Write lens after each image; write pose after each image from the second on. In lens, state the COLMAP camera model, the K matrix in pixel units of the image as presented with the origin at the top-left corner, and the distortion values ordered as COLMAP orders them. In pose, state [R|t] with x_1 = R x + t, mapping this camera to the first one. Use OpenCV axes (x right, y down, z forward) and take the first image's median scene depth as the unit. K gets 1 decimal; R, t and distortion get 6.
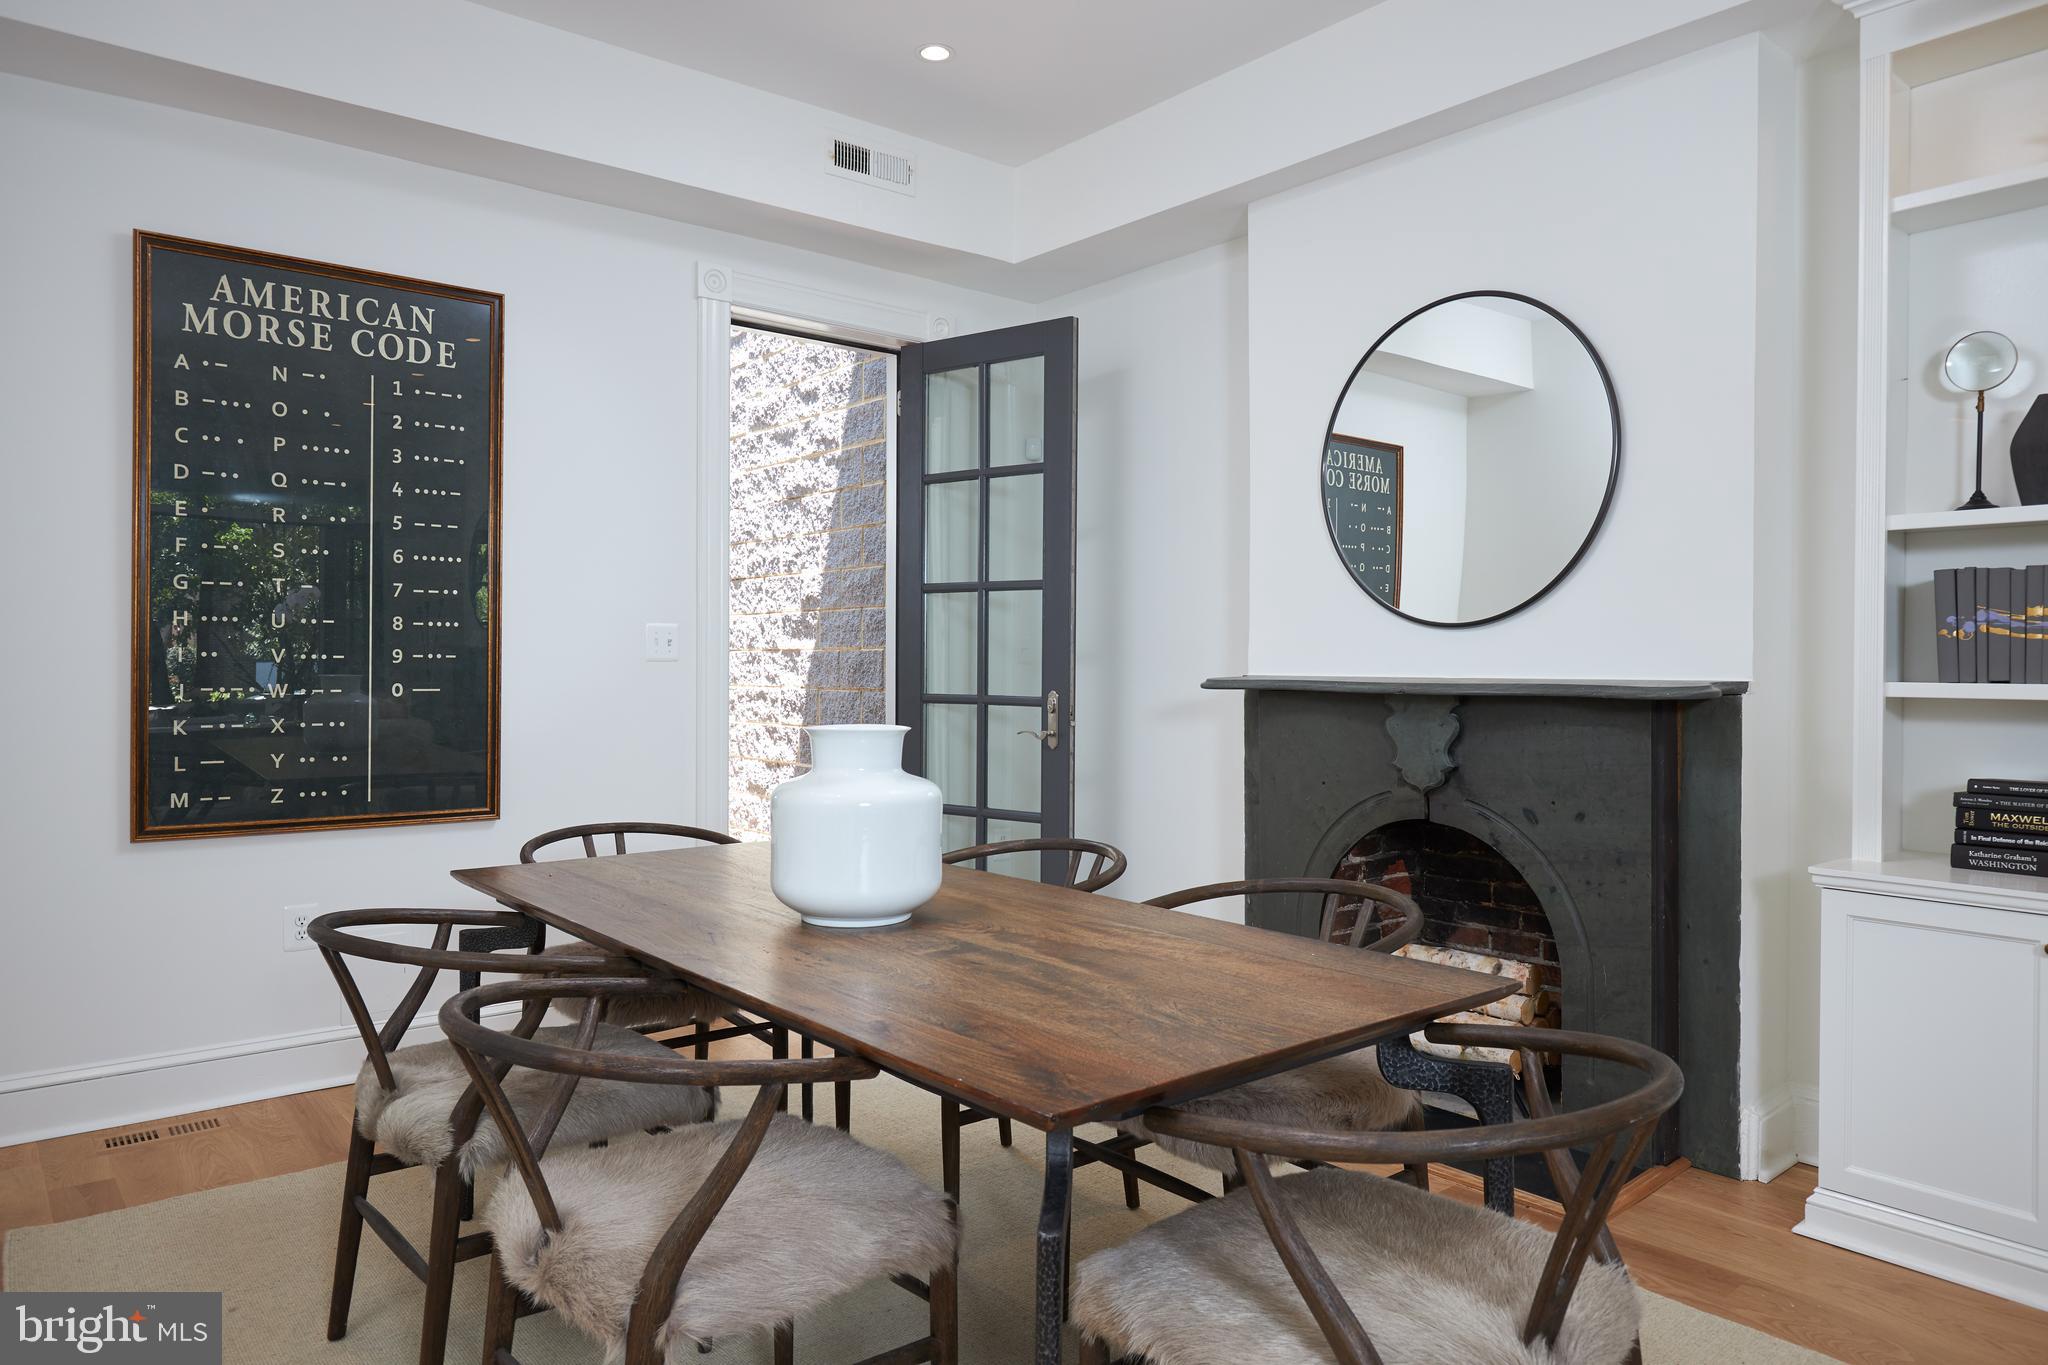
lens RADIAL K [[1307.1, 0, 1024.0], [0, 1307.1, 682.5], [0, 0, 1]] dist [-0.012922, 0.005834]
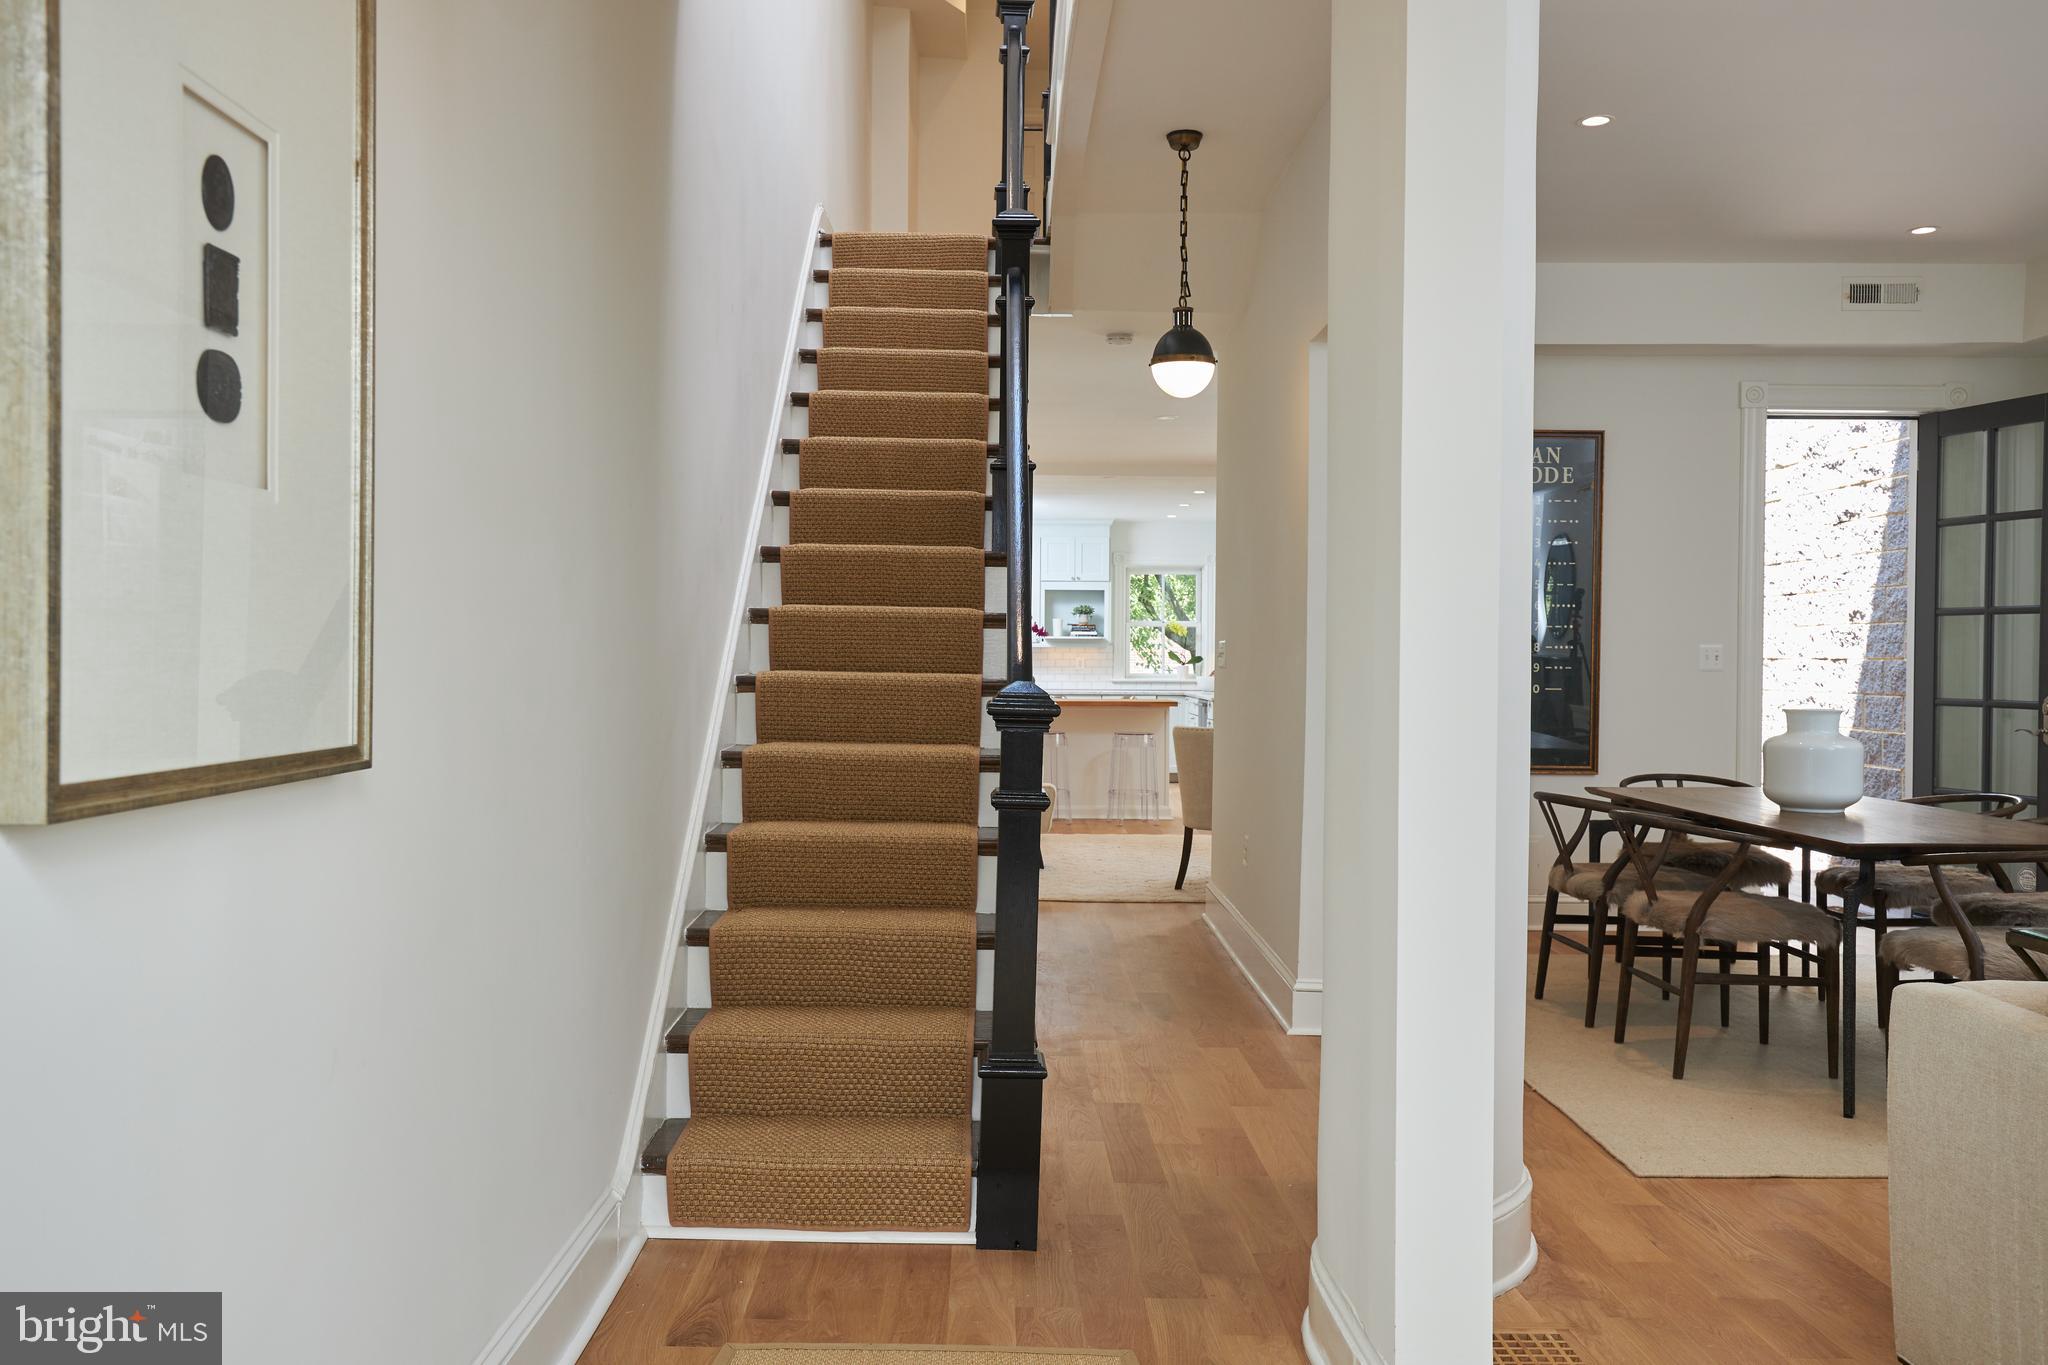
lens RADIAL K [[1628.3, 0, 1024.0], [0, 1628.3, 682.5], [0, 0, 1]] dist [0.011111, 0.006083]
pose [[0.779450, 0.009665, -0.626390, 0.283403], [-0.012165, 0.999926, 0.000291, 0.005131], [0.626347, 0.007393, 0.779510, -0.955361]]
